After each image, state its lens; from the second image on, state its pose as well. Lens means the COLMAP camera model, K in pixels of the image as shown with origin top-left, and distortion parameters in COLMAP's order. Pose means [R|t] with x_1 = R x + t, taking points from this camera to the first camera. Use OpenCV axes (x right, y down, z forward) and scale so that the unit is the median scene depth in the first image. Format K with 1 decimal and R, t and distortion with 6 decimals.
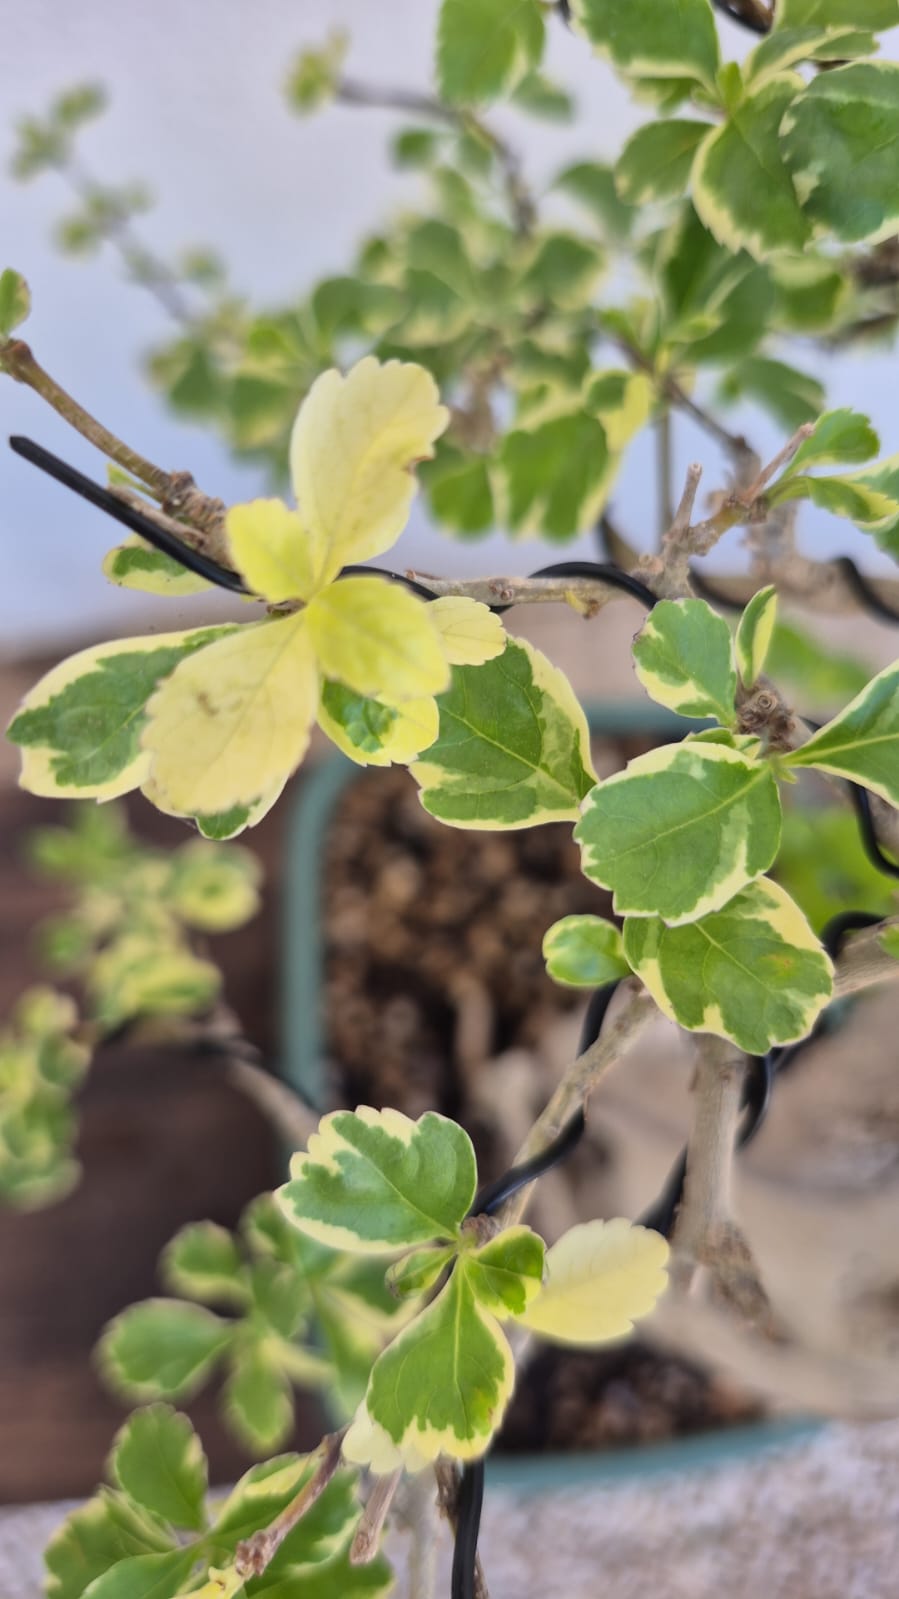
lens RADIAL K [[1196.7, 0, 449.5], [0, 1196.7, 799.5], [0, 0, 1]] dist [0.065716, -0.118386]
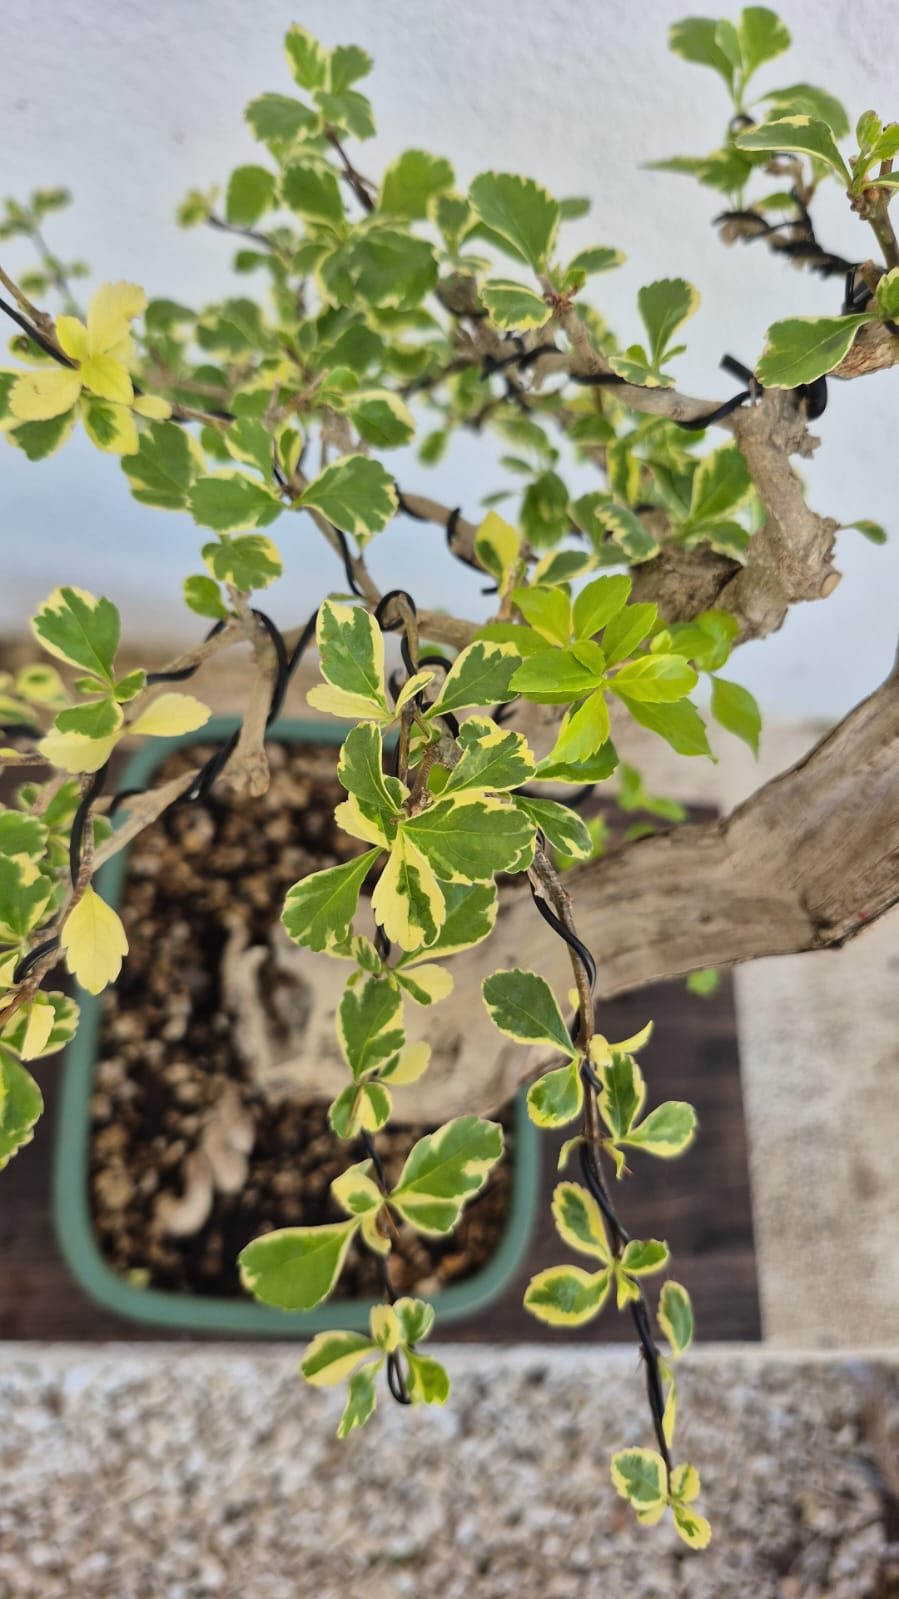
lens RADIAL K [[1201.9, 0, 451.1], [0, 1201.9, 809.2], [0, 0, 1]] dist [0.068923, -0.134650]
pose [[0.982427, 0.160517, 0.095244, 0.277769], [-0.147890, 0.980760, -0.127433, 0.488182], [-0.113866, 0.111108, 0.987264, -0.775496]]
